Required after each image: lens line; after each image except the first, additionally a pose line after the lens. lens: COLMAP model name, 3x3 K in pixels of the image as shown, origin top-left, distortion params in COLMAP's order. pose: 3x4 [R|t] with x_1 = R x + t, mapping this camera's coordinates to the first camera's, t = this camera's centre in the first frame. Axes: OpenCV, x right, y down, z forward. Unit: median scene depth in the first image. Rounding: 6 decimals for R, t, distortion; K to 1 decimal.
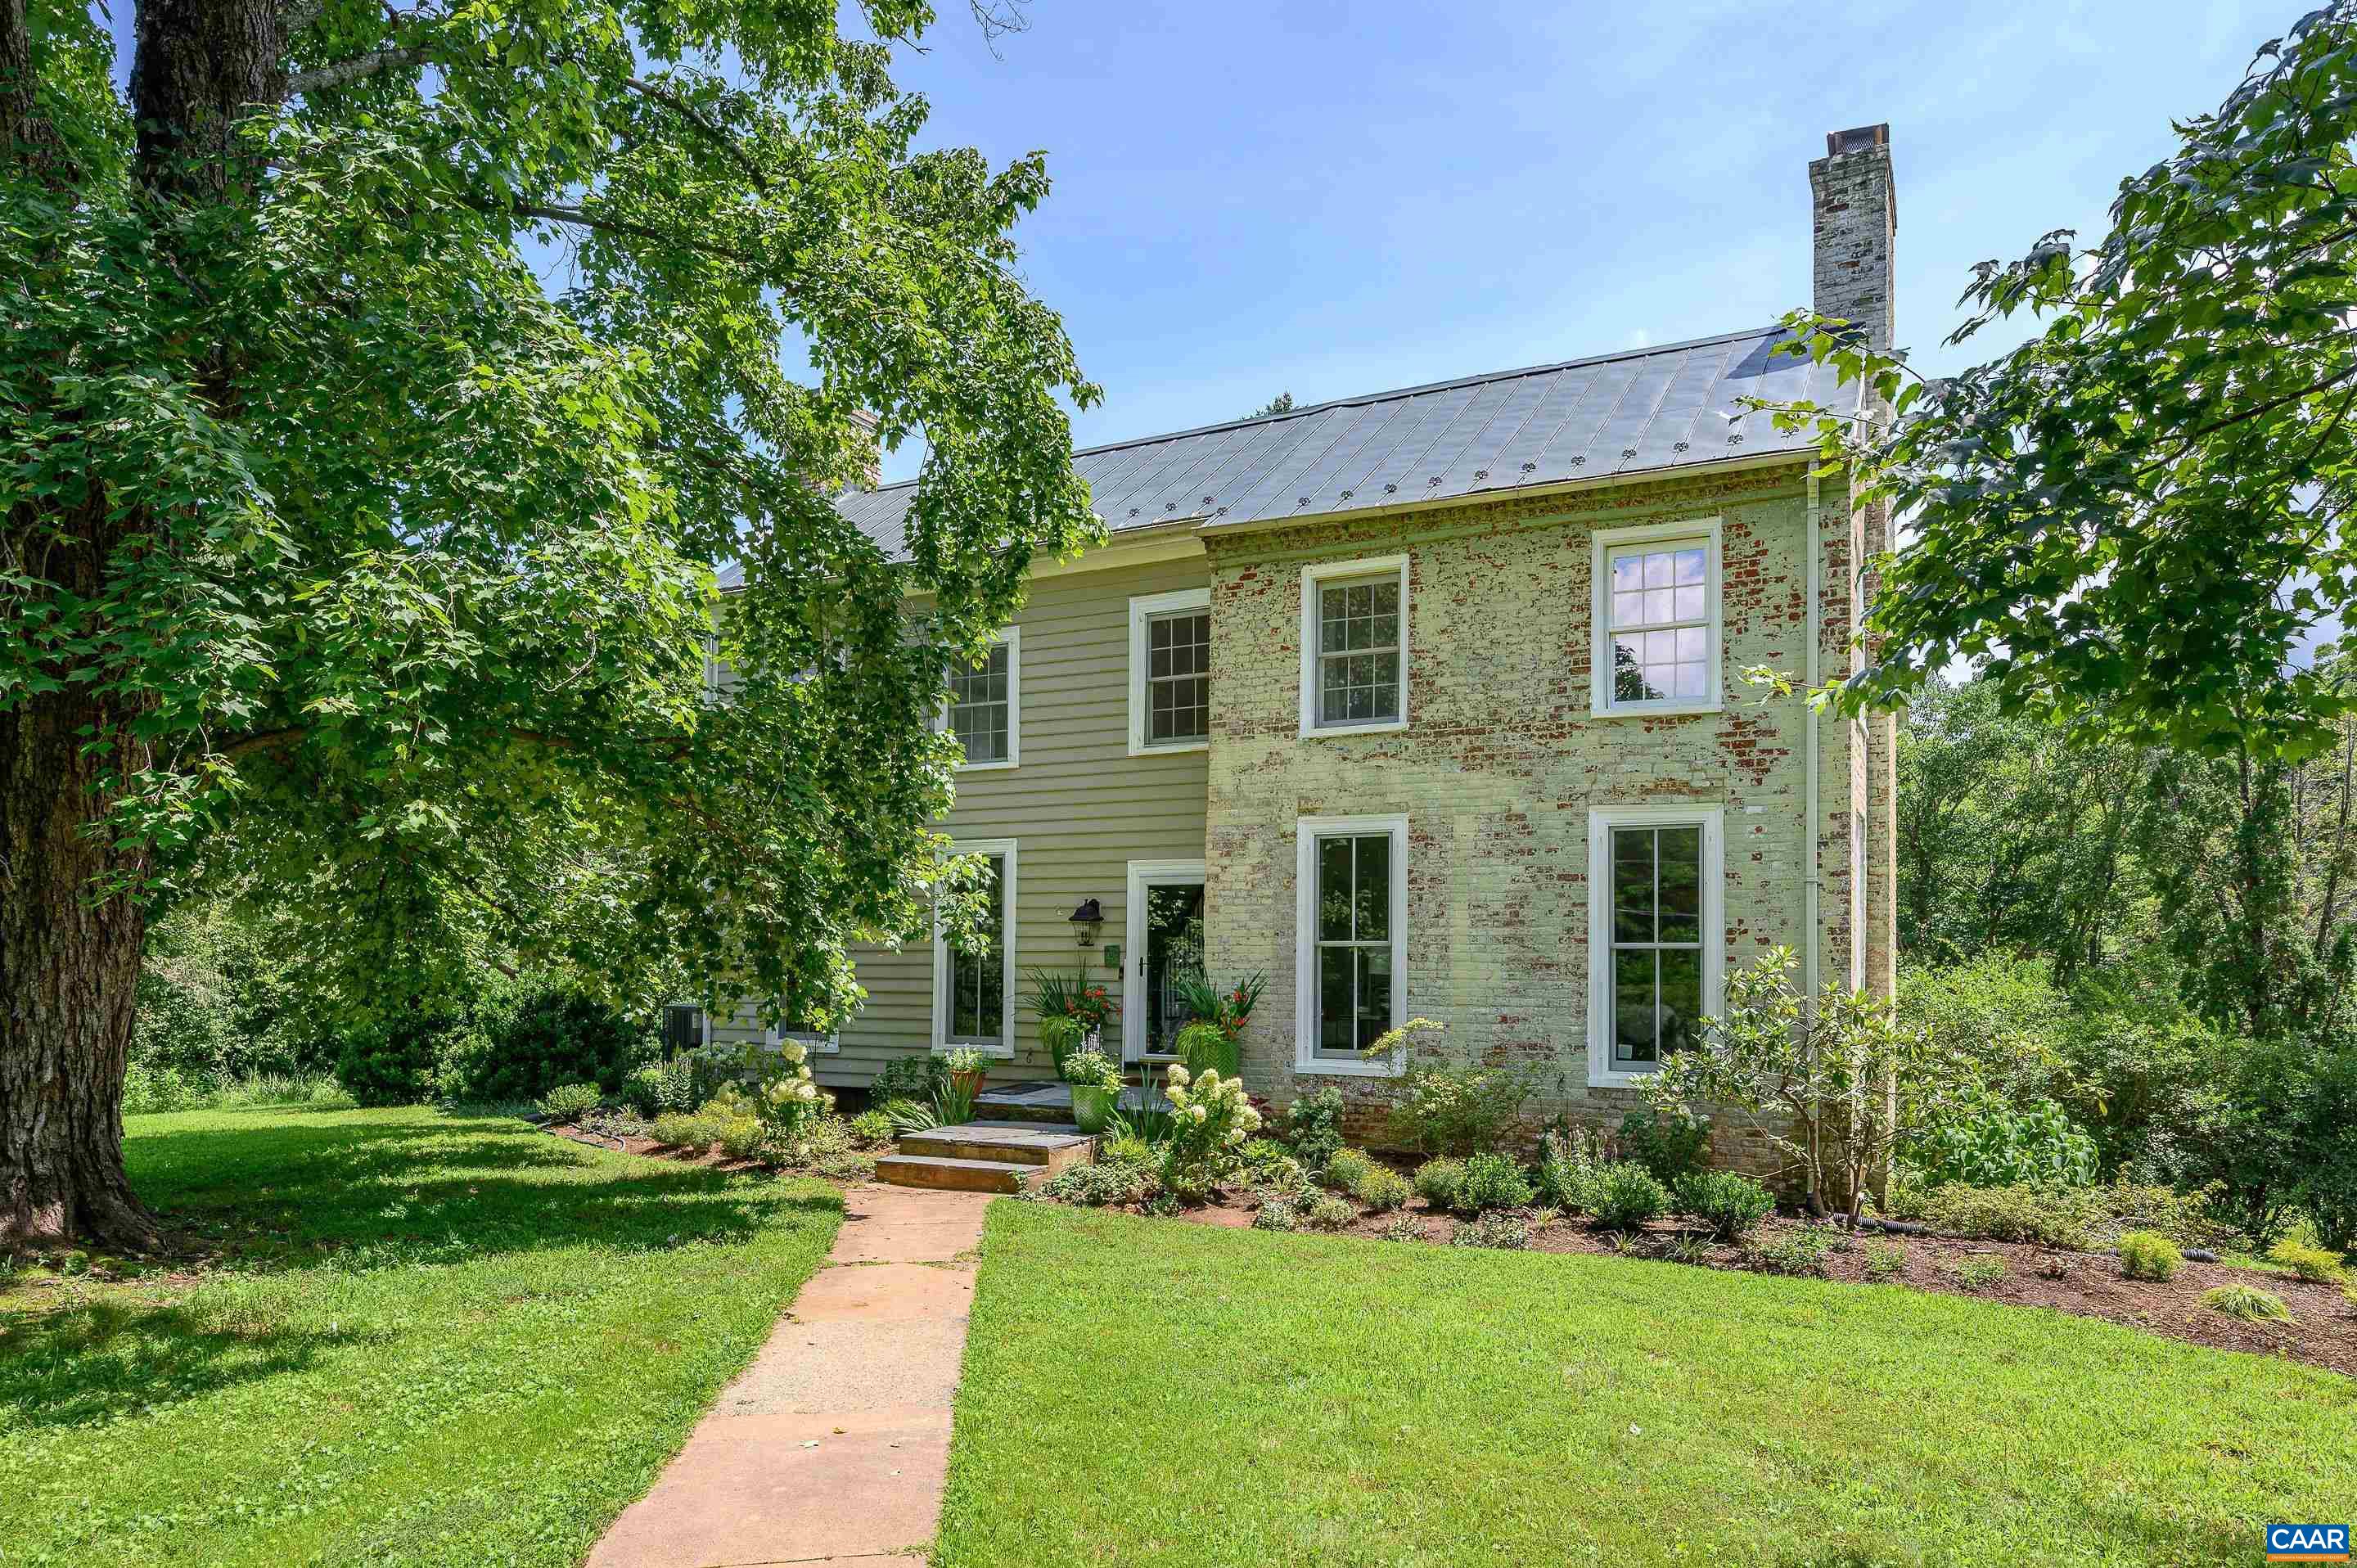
lens RADIAL K [[1346.8, 0, 1198.8], [0, 1346.8, 897.6], [0, 0, 1]] dist [-0.003821, 0.000558]
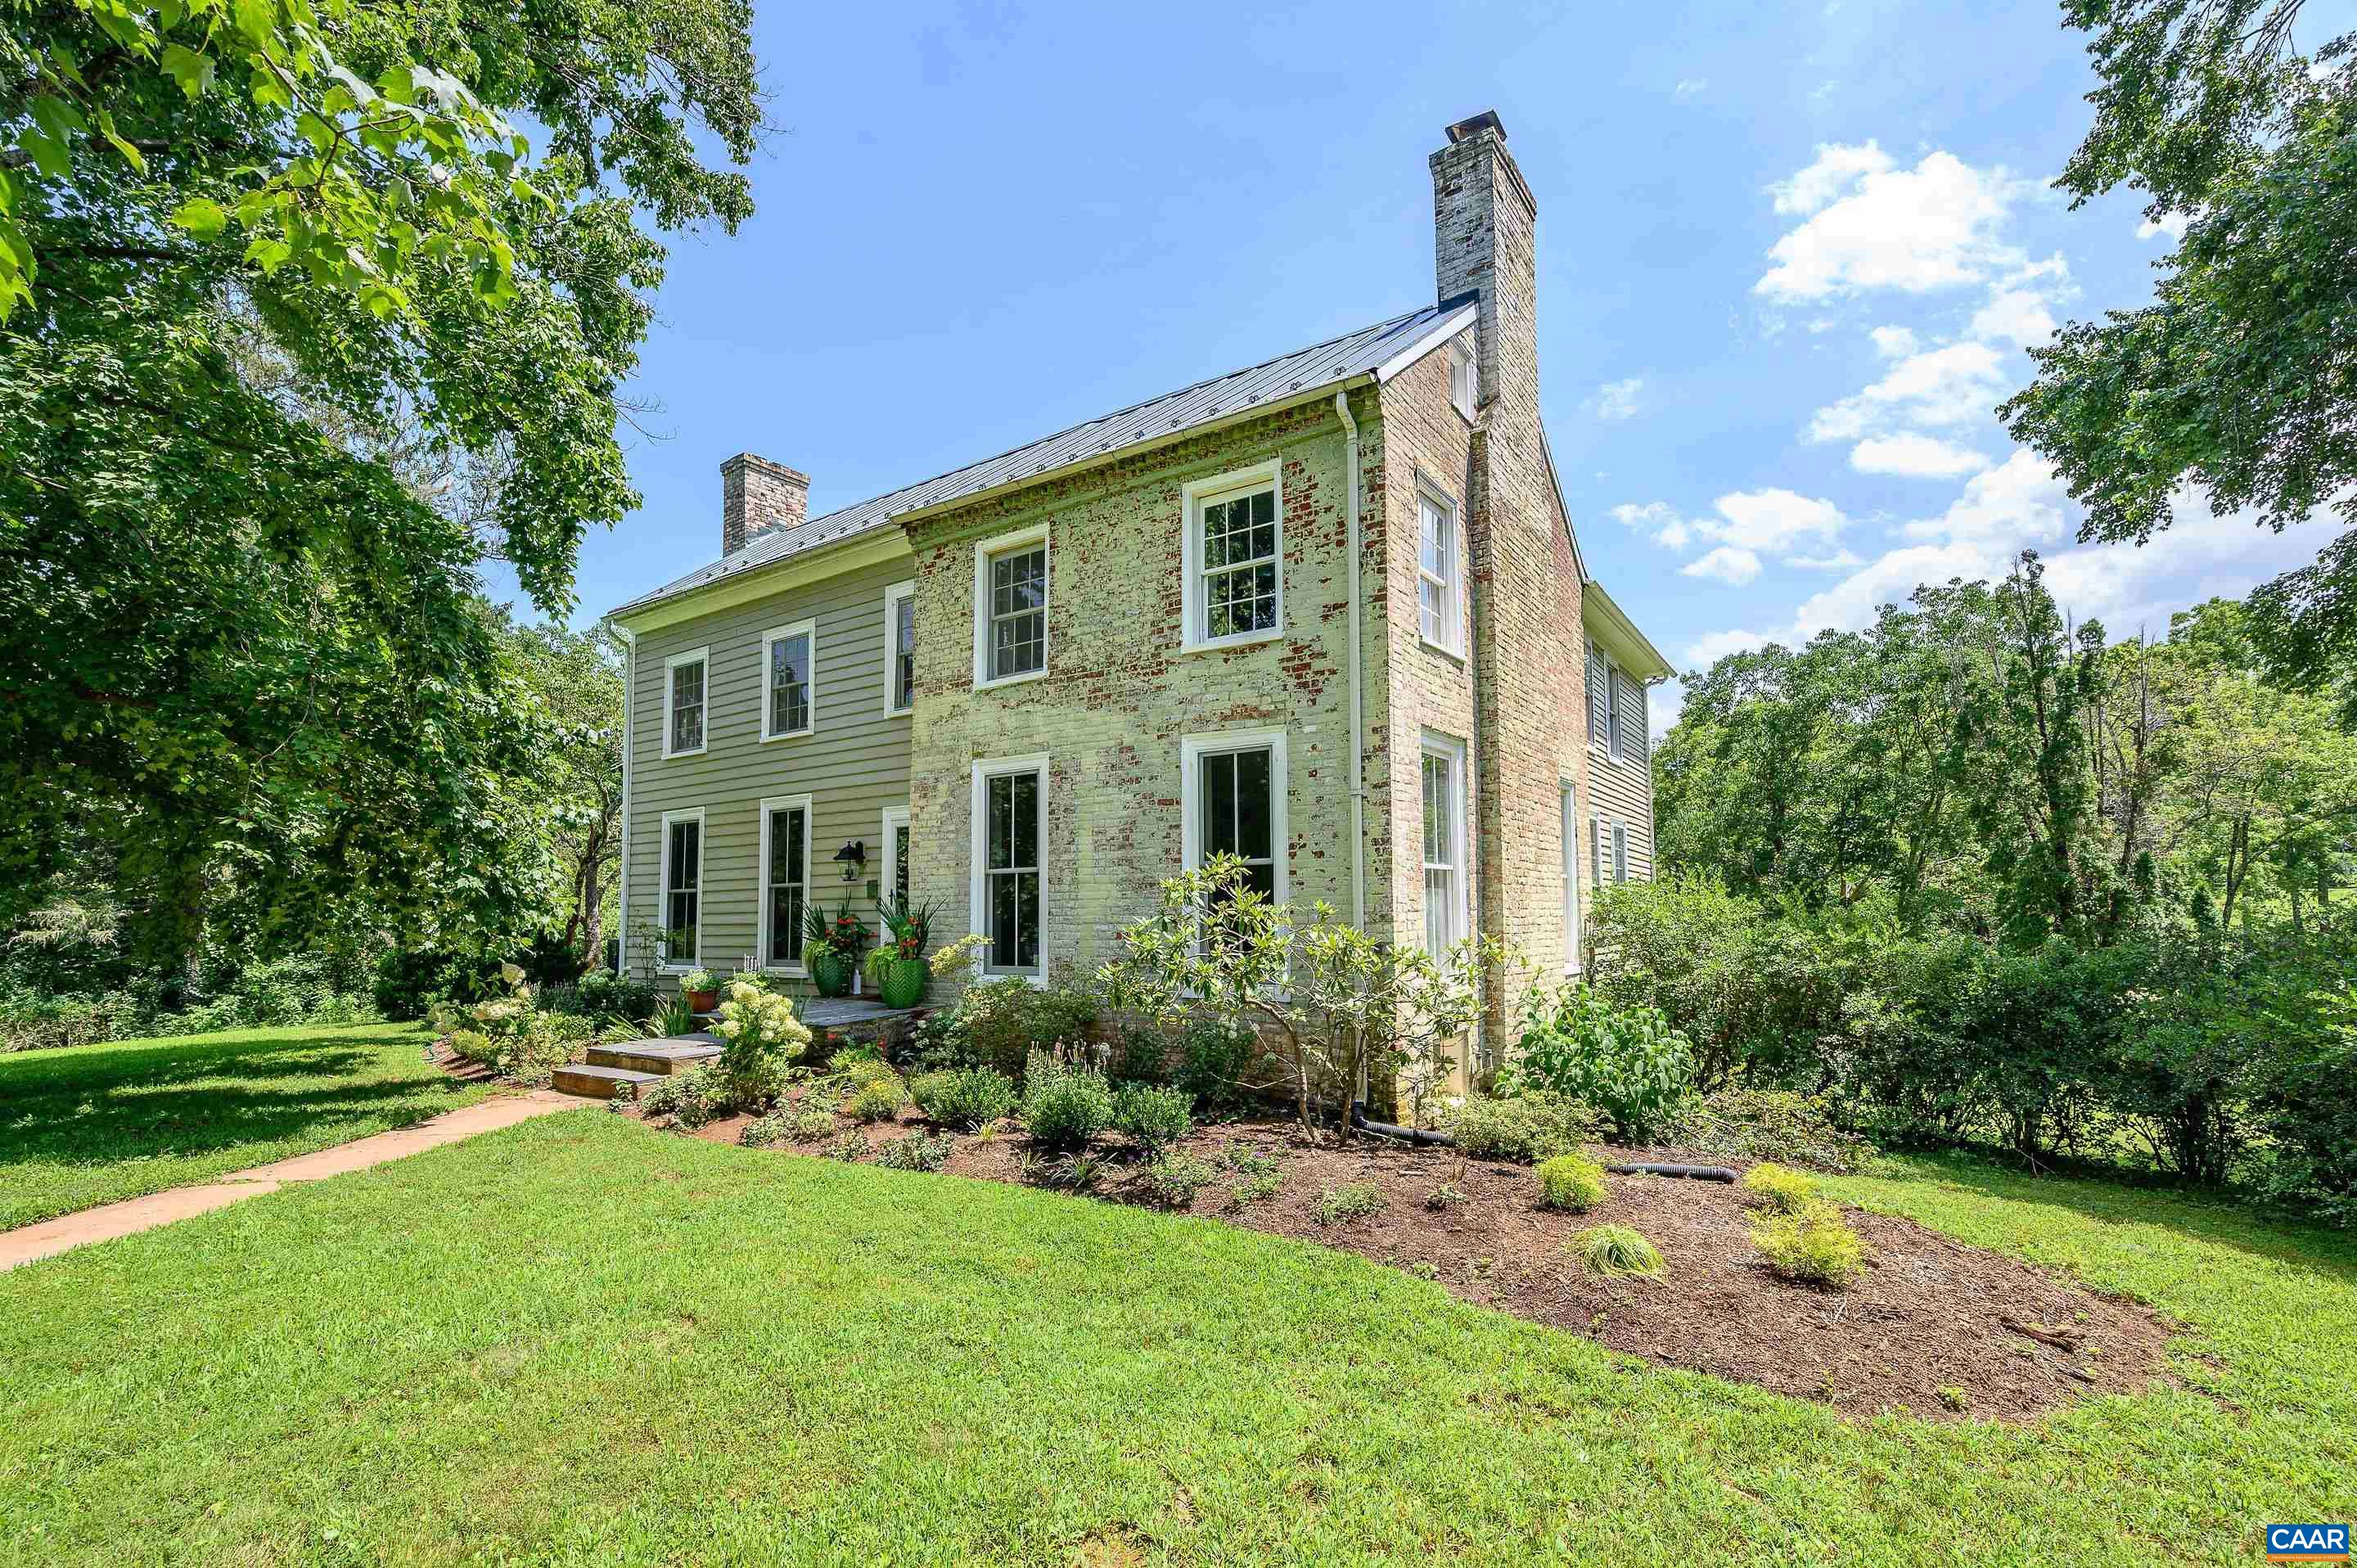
lens RADIAL K [[969.1, 0, 1222.1], [0, 969.1, 820.9], [0, 0, 1]] dist [0.001631, 0.000134]
pose [[0.992749, -0.032590, -0.115701, 0.380994], [0.027851, 0.998715, -0.042338, 0.031844], [0.116932, 0.038808, 0.992381, 0.221050]]
